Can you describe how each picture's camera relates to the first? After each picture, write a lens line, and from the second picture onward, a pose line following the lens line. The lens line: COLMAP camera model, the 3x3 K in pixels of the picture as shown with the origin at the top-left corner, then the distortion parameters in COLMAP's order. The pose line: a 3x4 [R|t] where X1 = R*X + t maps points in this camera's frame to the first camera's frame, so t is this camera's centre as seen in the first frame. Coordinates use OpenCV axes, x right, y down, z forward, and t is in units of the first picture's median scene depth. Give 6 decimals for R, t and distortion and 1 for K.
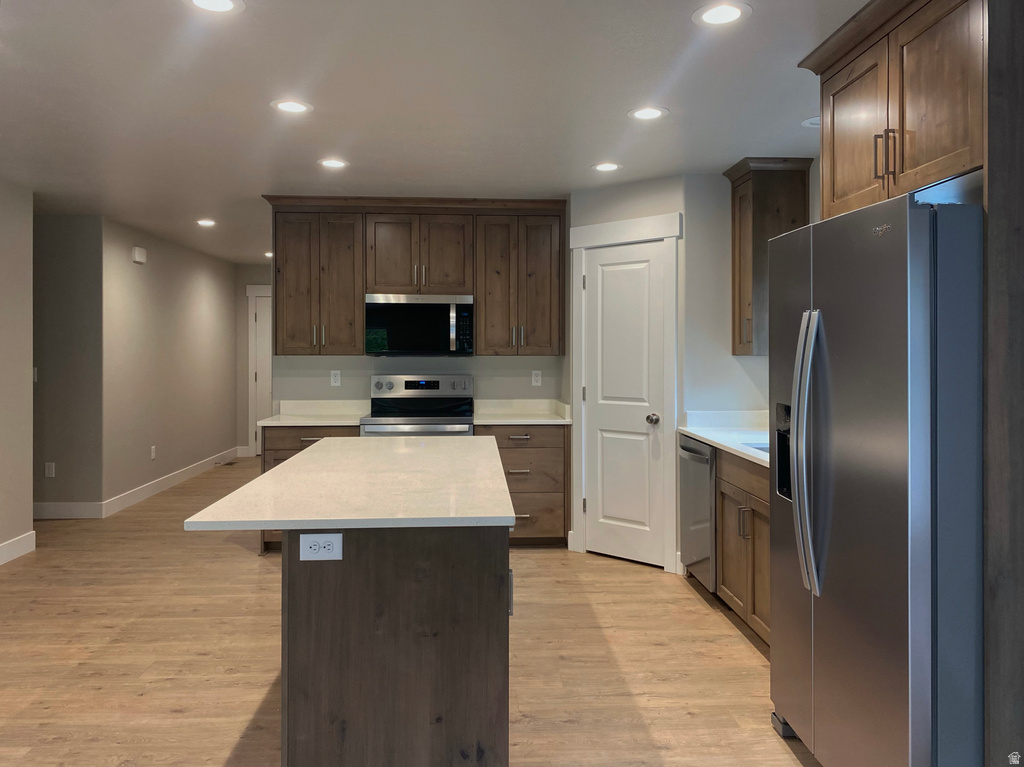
lens RADIAL K [[788.9, 0, 512.0], [0, 788.9, 383.5], [0, 0, 1]] dist [0.150152, -0.206765]
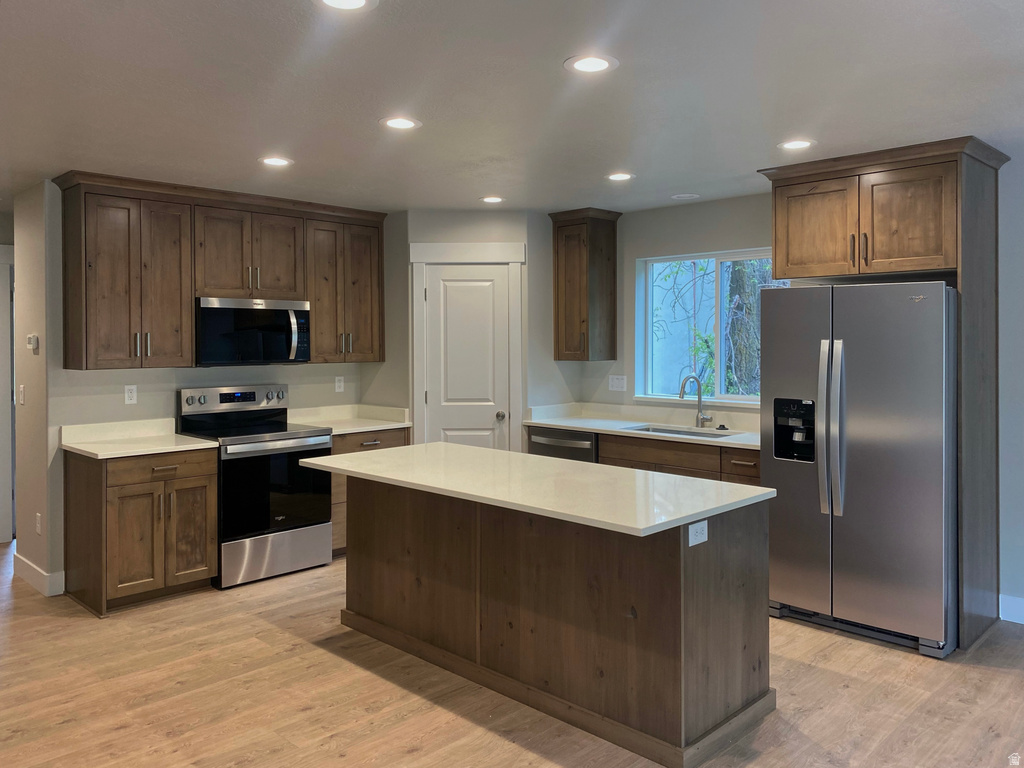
lens RADIAL K [[787.1, 0, 513.5], [0, 787.1, 369.2], [0, 0, 1]] dist [0.058036, -0.070163]
pose [[0.728906, -0.028531, 0.684019, -0.548604], [0.033137, 0.999430, 0.006375, -0.027771], [-0.683811, 0.018020, 0.729436, 0.129215]]
